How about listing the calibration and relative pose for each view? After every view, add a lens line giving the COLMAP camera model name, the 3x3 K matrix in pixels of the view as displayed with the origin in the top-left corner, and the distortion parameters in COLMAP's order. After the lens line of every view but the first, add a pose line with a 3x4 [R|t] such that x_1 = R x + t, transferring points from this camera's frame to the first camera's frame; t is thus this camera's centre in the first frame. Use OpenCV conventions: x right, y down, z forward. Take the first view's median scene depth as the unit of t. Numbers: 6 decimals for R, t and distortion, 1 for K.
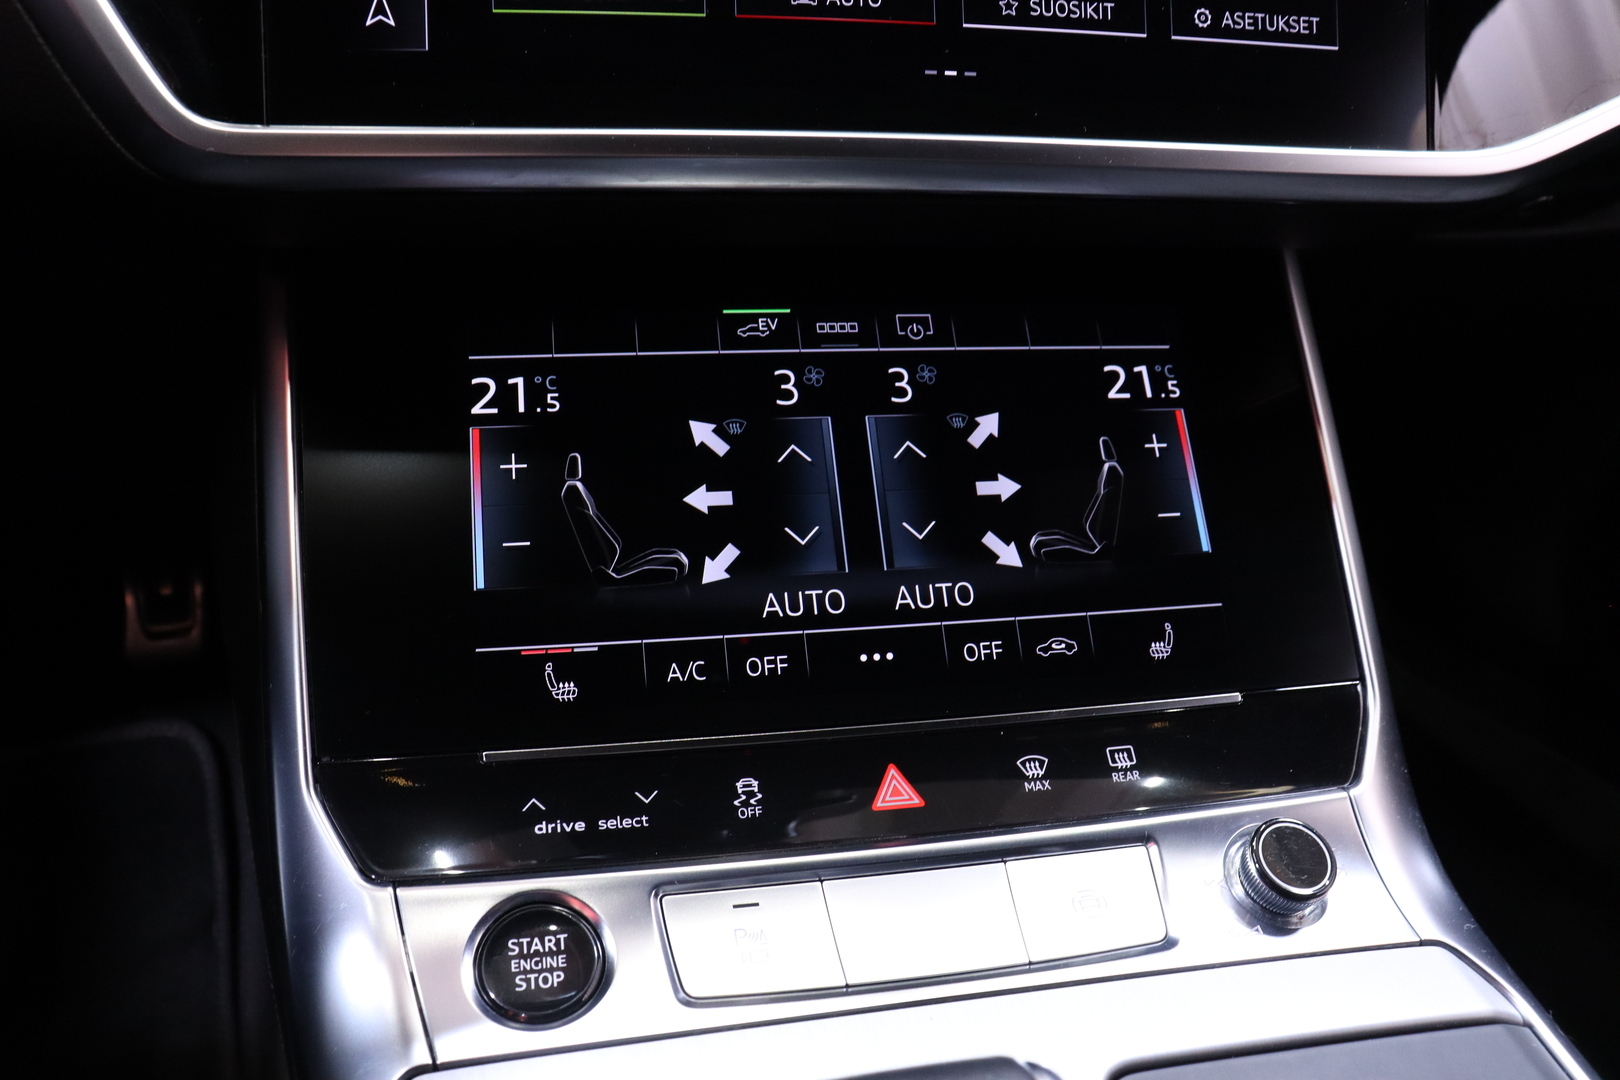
lens RADIAL K [[1314.9, 0, 808.2], [0, 1314.9, 520.7], [0, 0, 1]] dist [-0.169163, 0.109181]
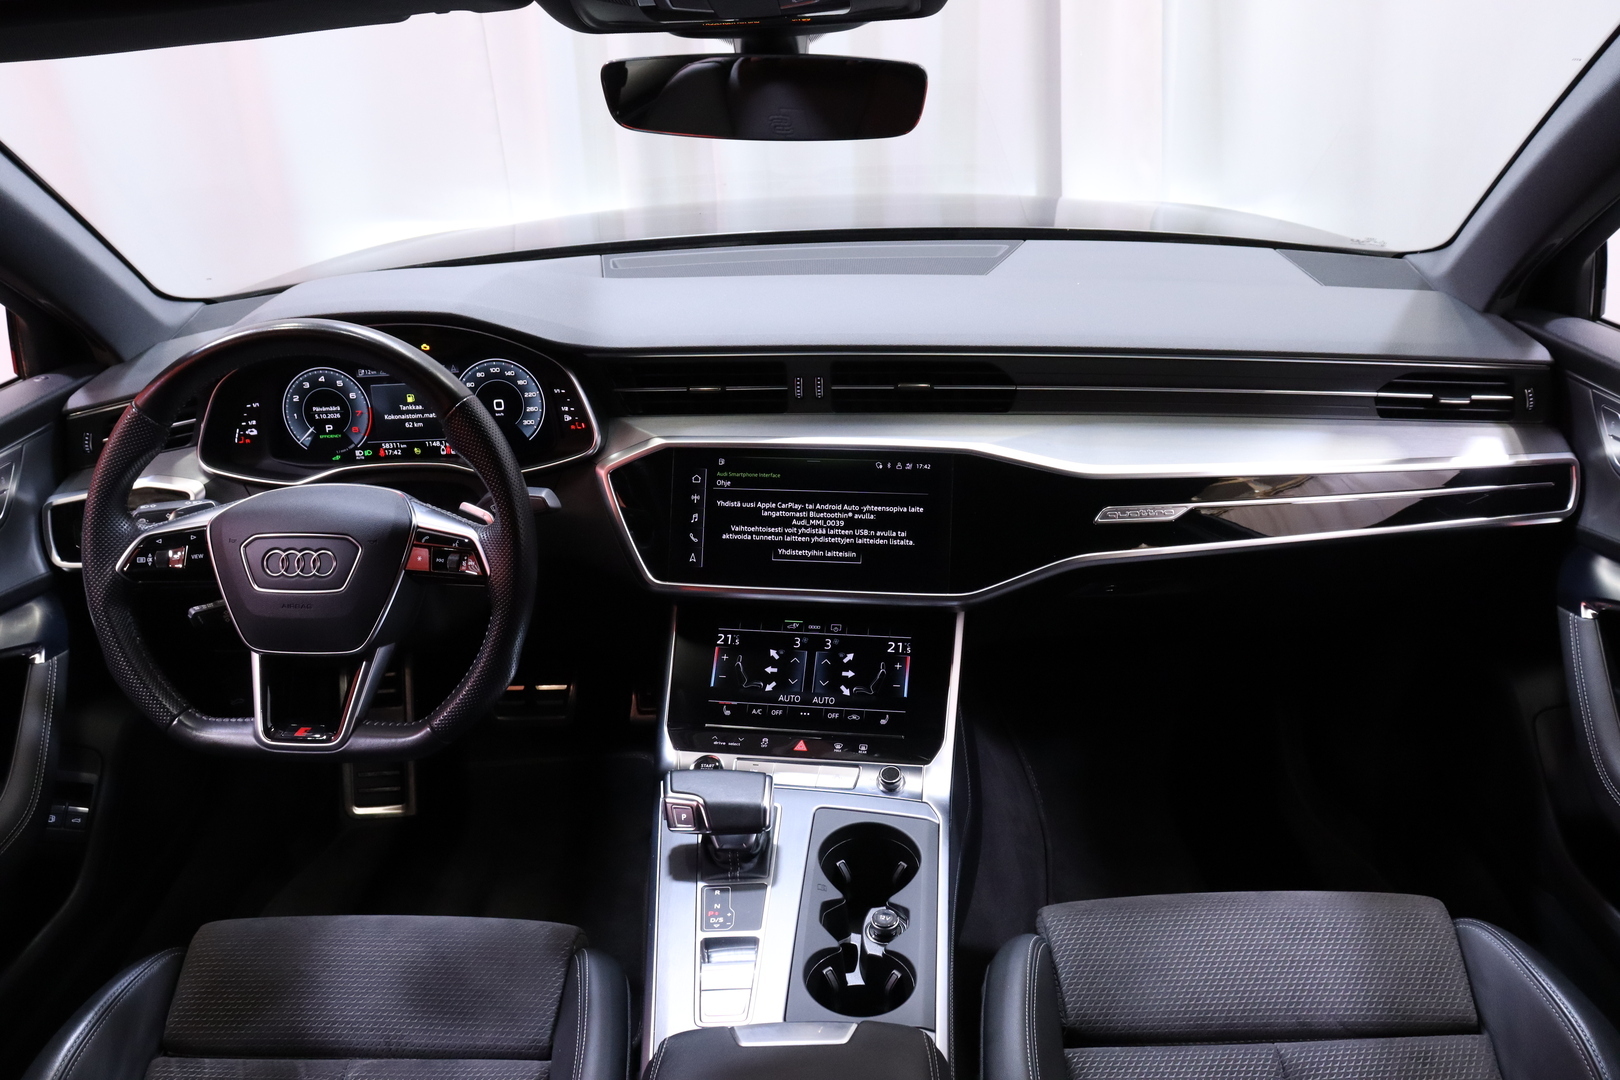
lens RADIAL K [[1314.9, 0, 797.1], [0, 1314.9, 541.7], [0, 0, 1]] dist [-0.169163, 0.109181]
pose [[0.923535, 0.049865, -0.380259, 1.446786], [-0.095261, 0.990264, -0.101501, -0.005225], [0.371495, 0.129963, 0.919294, -2.586970]]
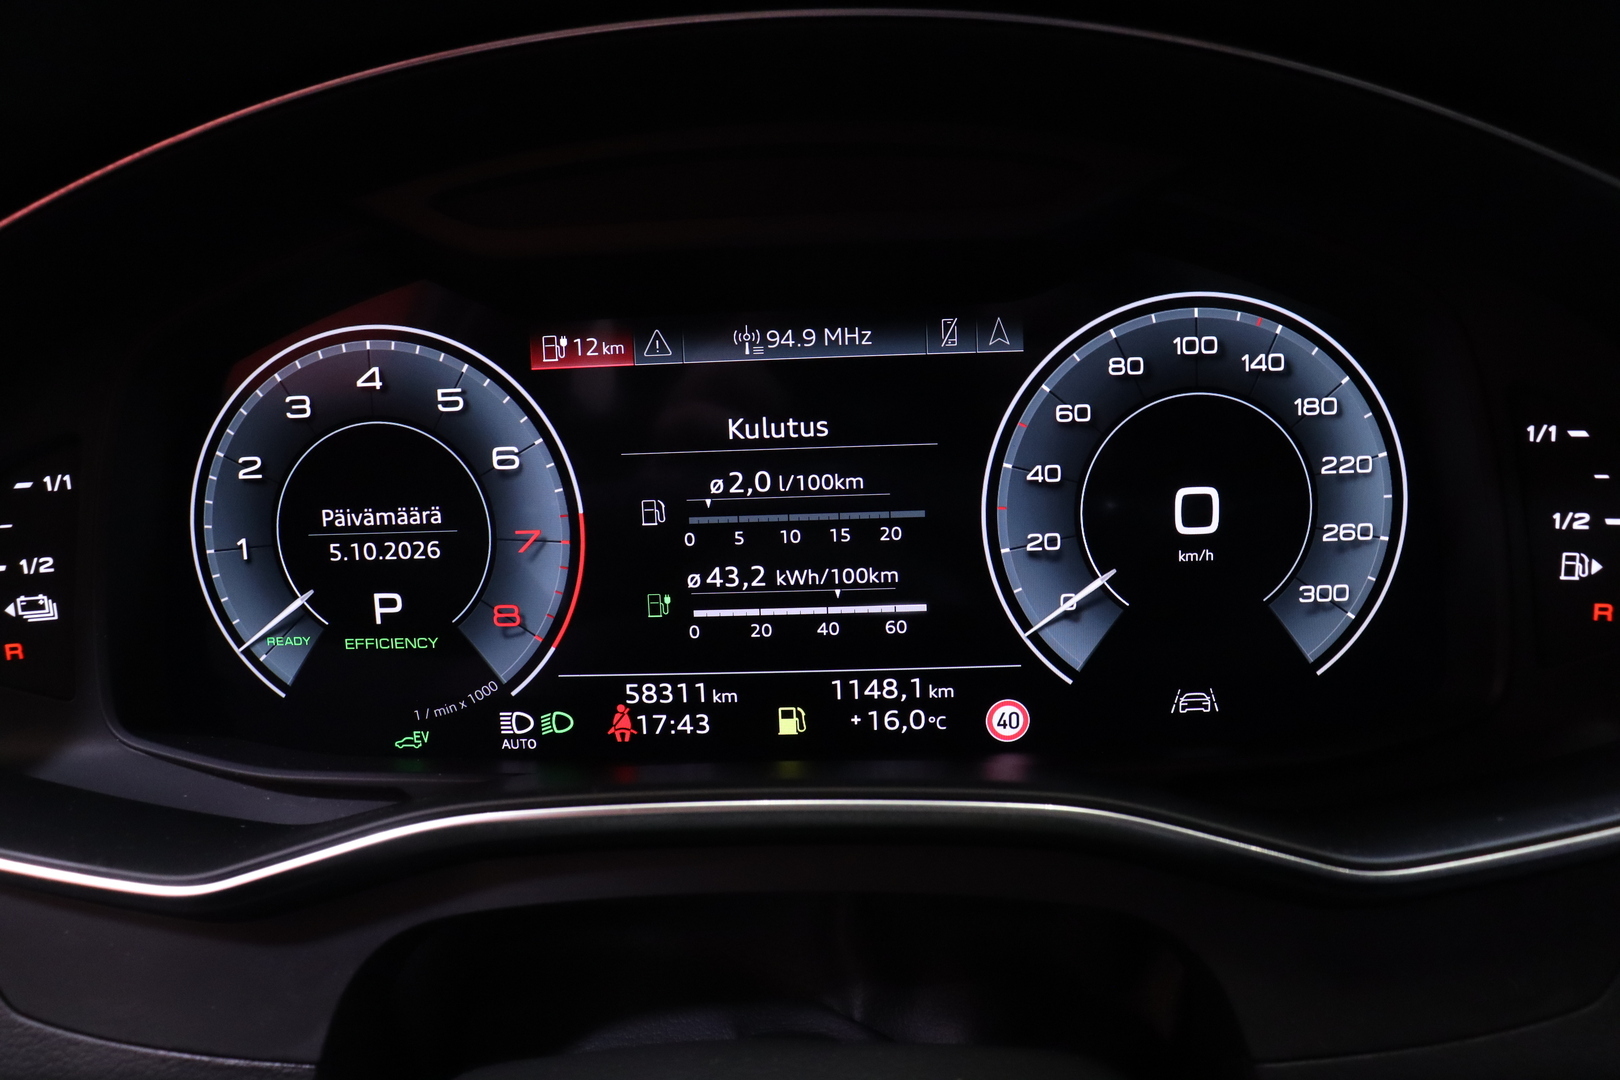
lens RADIAL K [[1314.9, 0, 791.9], [0, 1314.9, 498.9], [0, 0, 1]] dist [-0.169163, 0.109181]
pose [[0.908471, -0.026414, -0.417112, -0.838861], [-0.113121, 0.945212, -0.306233, -0.456359], [0.402348, 0.325388, 0.855709, -0.138149]]
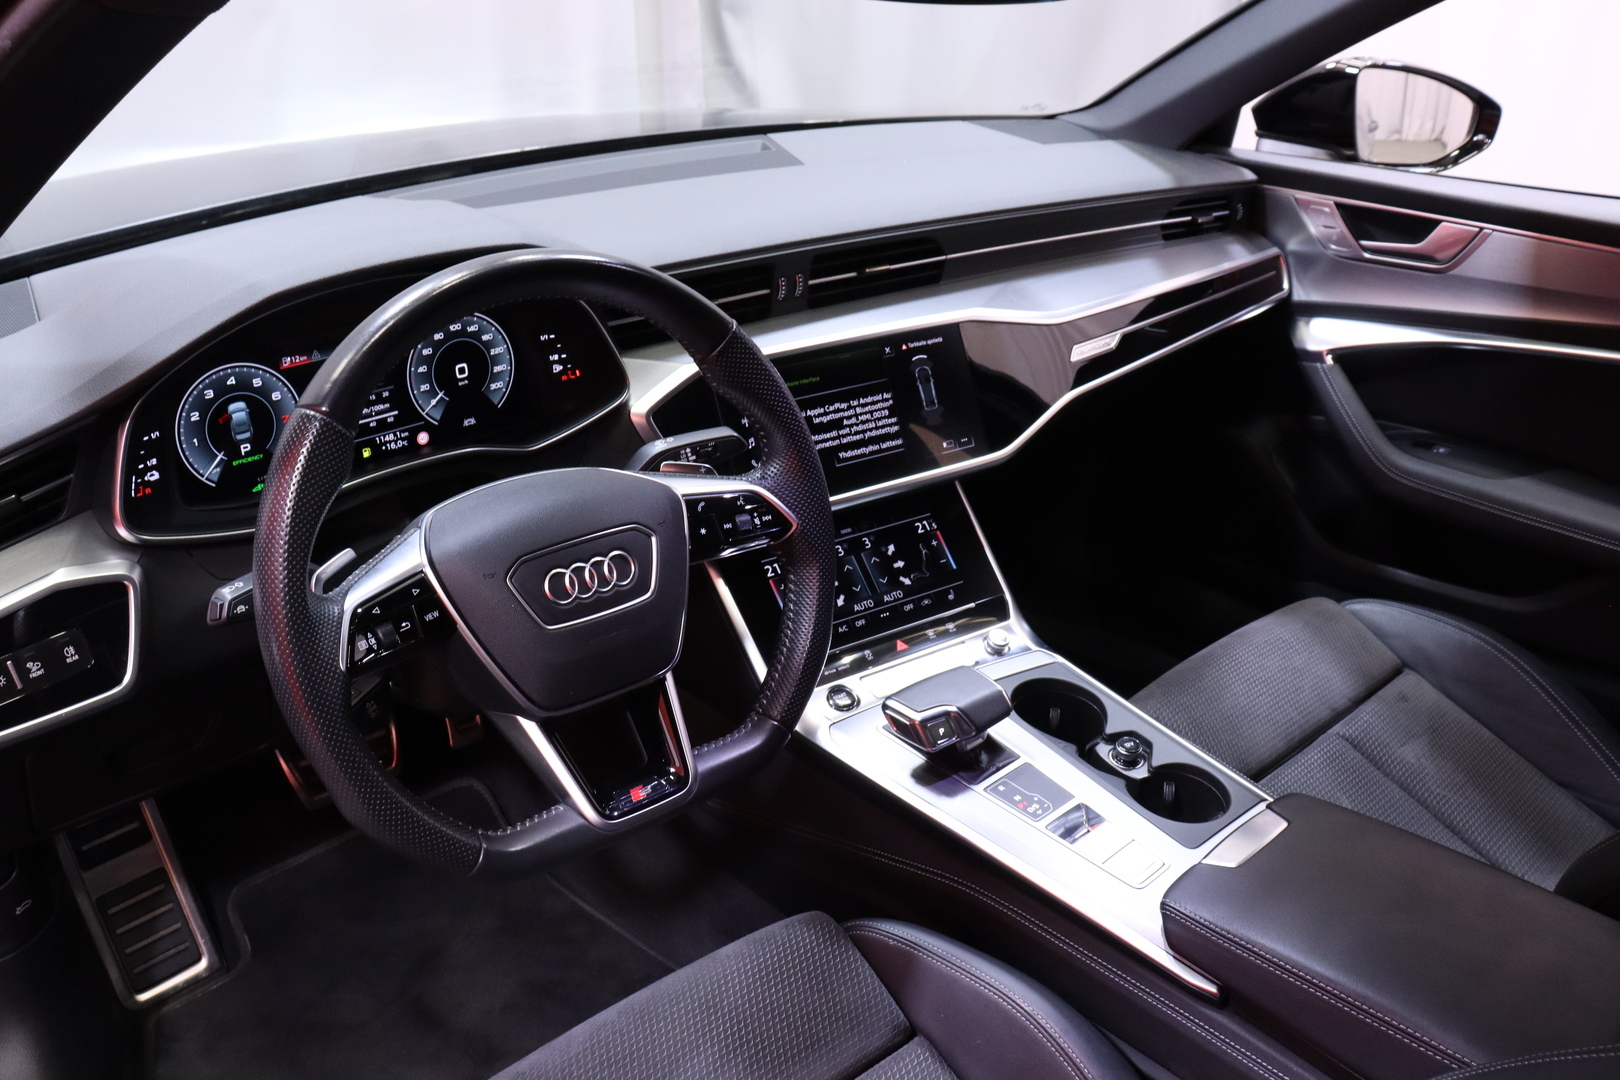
lens RADIAL K [[1314.9, 0, 805.2], [0, 1314.9, 526.8], [0, 0, 1]] dist [-0.169163, 0.109181]
pose [[0.934610, -0.214989, 0.283344, -1.150391], [0.232609, 0.972118, -0.029659, -0.082012], [-0.269067, 0.093628, 0.958560, -2.526855]]
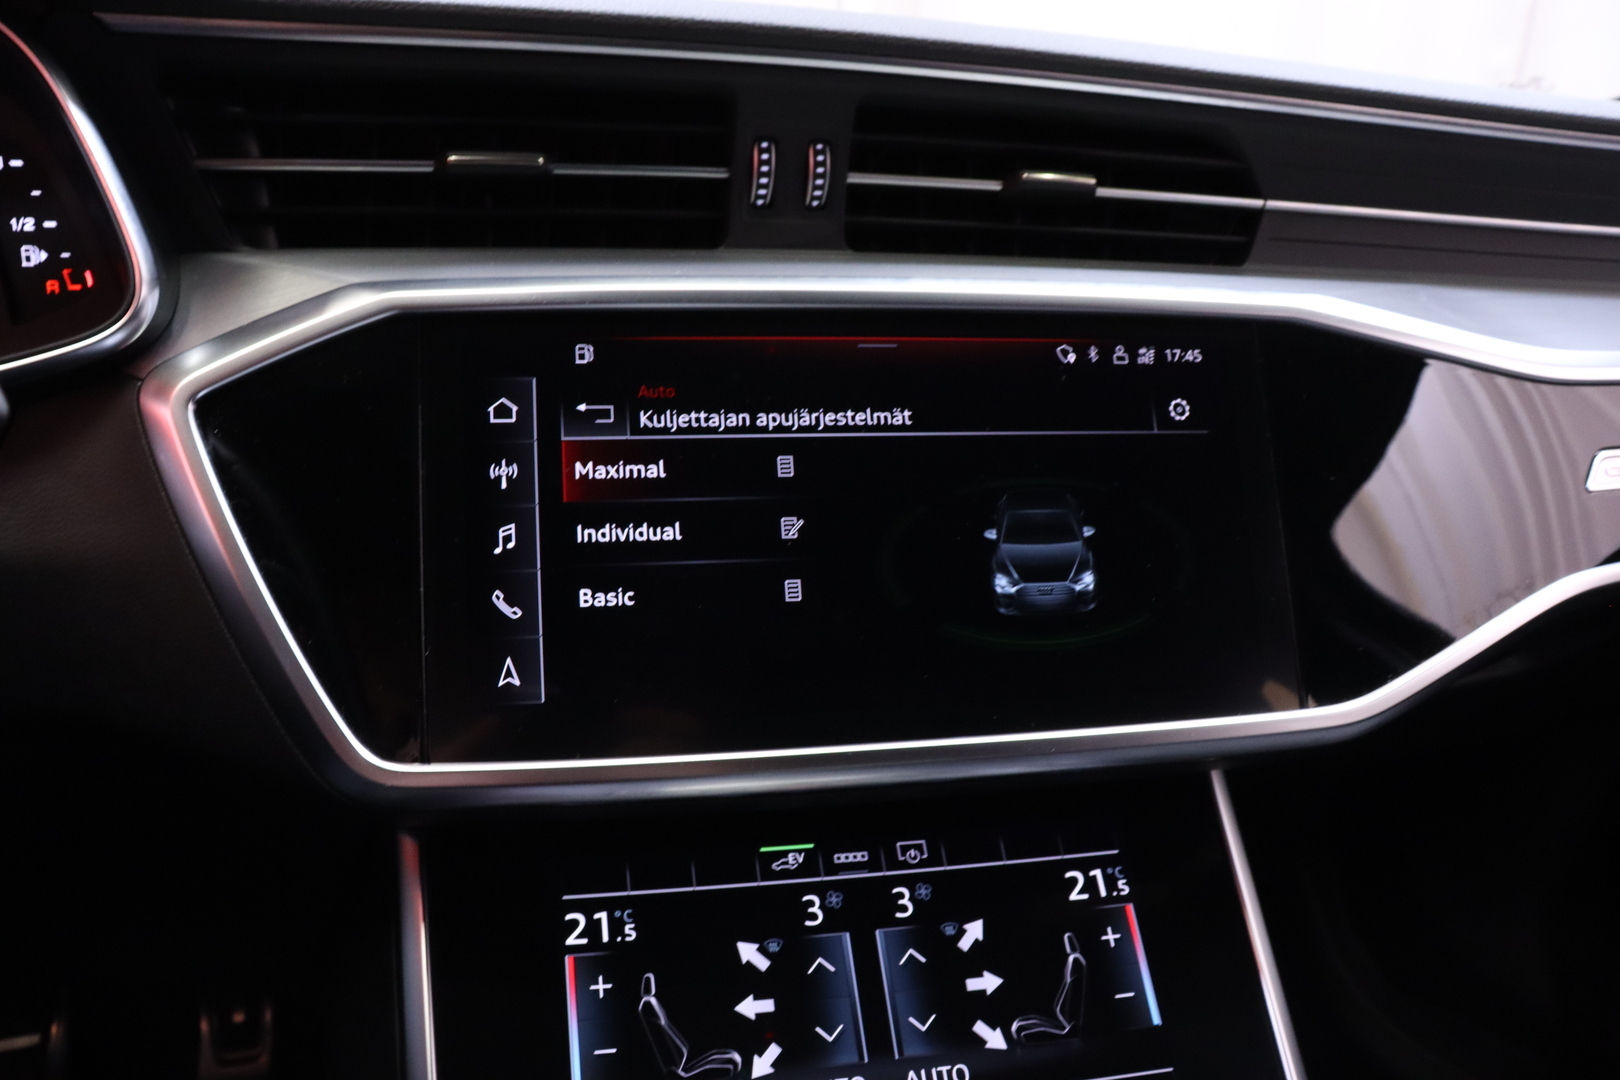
lens RADIAL K [[1314.9, 0, 798.1], [0, 1314.9, 544.2], [0, 0, 1]] dist [-0.169163, 0.109181]
pose [[0.999256, -0.037445, -0.009192, -0.006121], [0.034185, 0.970668, -0.237983, -0.150597], [0.017833, 0.237492, 0.971226, -0.306909]]
